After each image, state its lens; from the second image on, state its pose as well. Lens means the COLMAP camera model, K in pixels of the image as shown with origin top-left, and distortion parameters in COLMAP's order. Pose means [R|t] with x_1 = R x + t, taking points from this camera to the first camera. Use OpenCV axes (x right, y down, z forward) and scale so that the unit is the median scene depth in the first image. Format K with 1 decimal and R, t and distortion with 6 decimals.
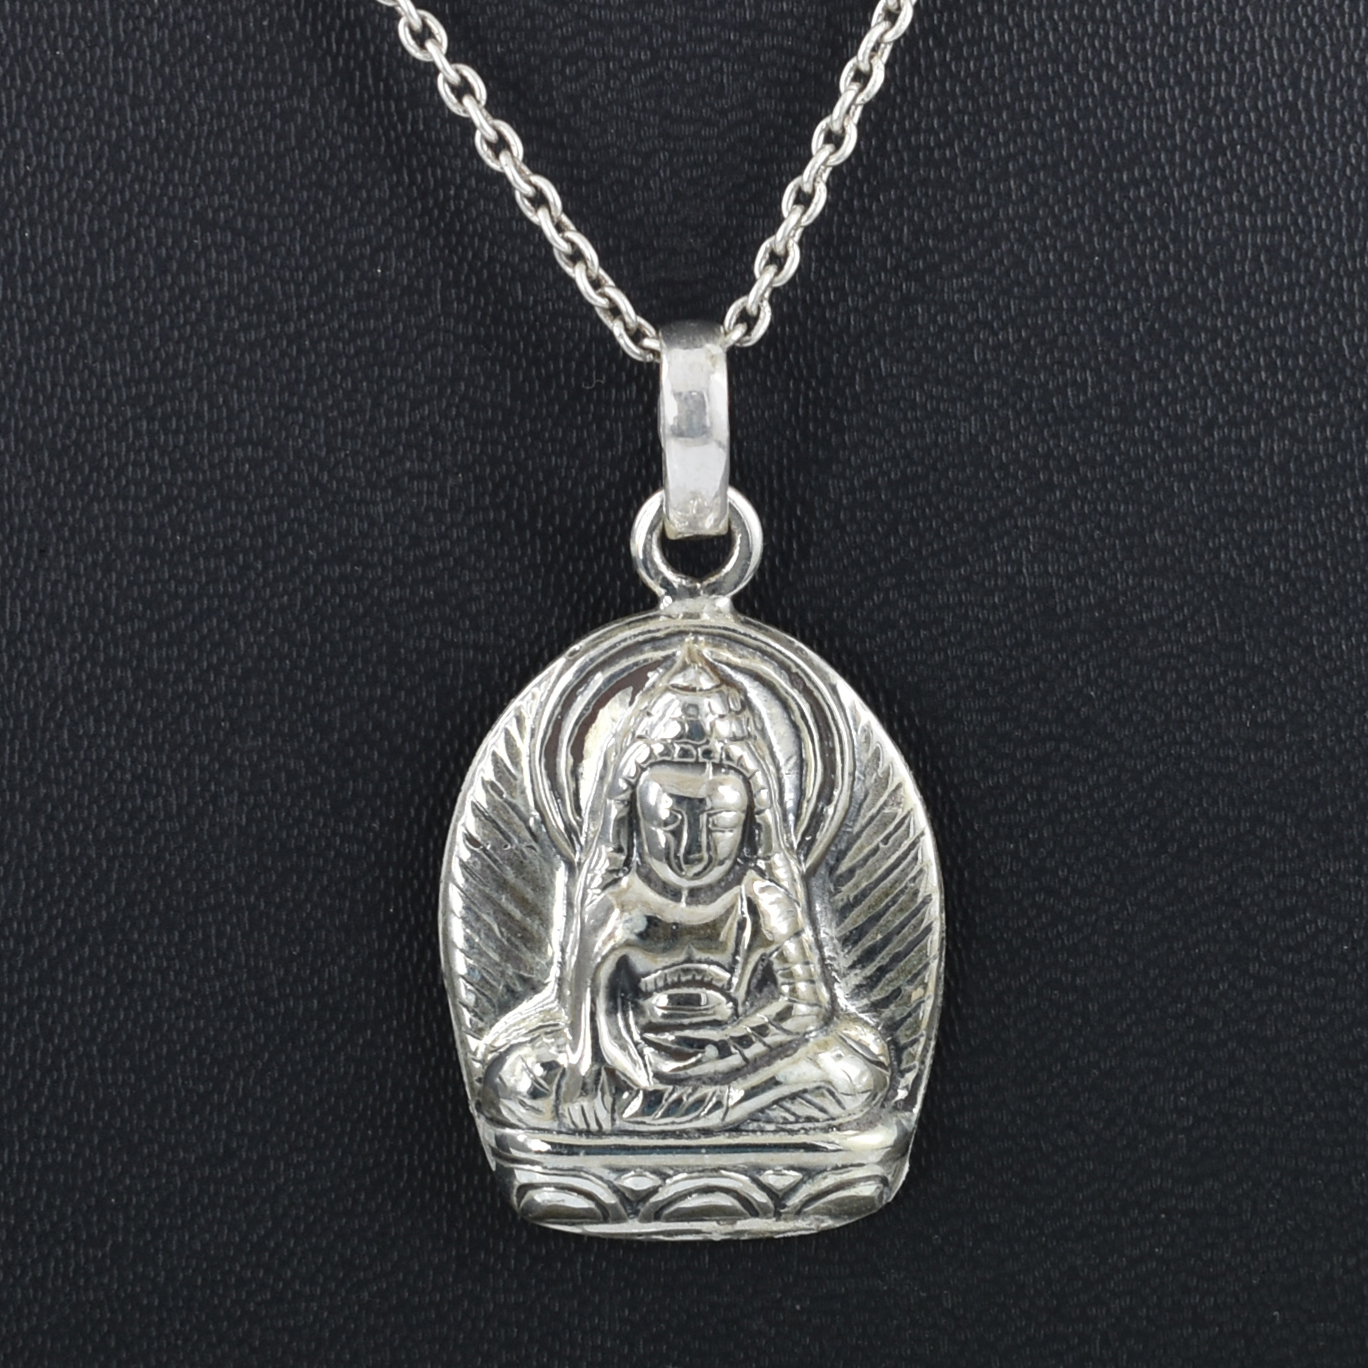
lens RADIAL K [[6116.0, 0, 686.3], [0, 6116.0, 680.3], [0, 0, 1]] dist [0.129480, 0.000000]
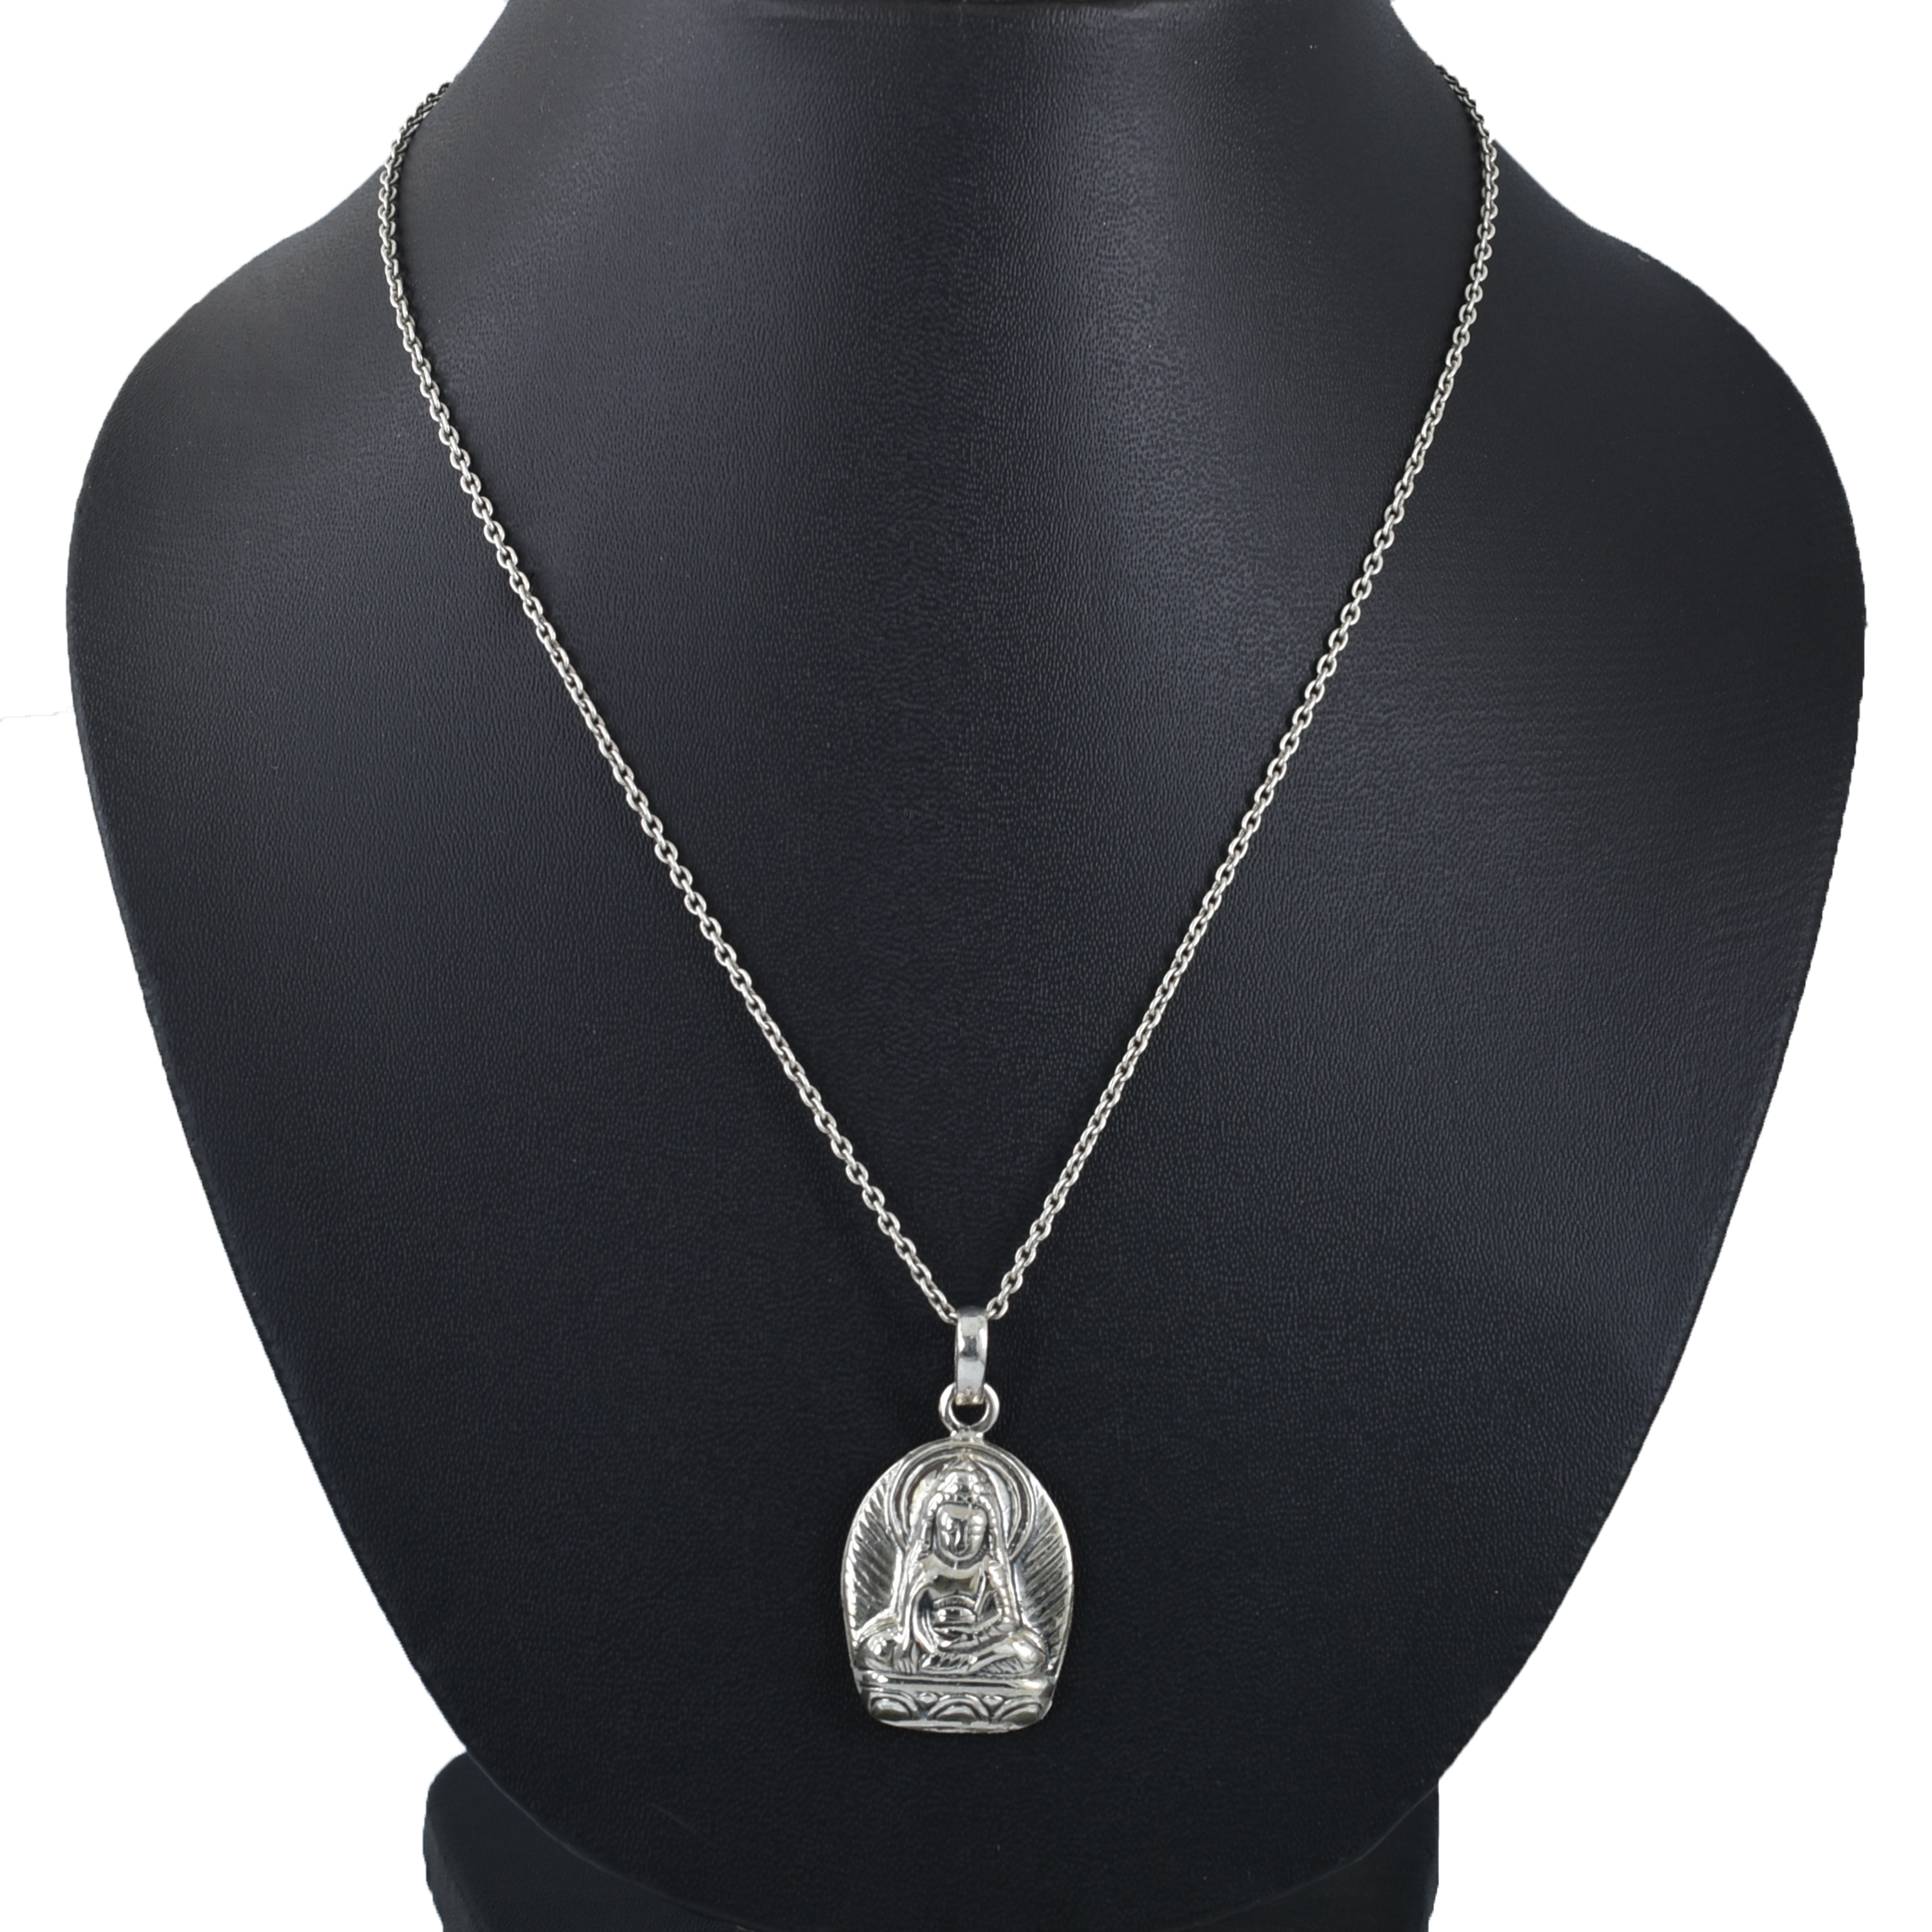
lens RADIAL K [[8637.5, 0, 971.2], [0, 8637.5, 965.1], [0, 0, 1]] dist [0.129480, 0.000000]
pose [[0.998440, 0.053702, 0.015304, -0.053407], [-0.049805, 0.980363, -0.190807, 0.412906], [-0.025250, 0.189747, 0.981508, -2.071635]]
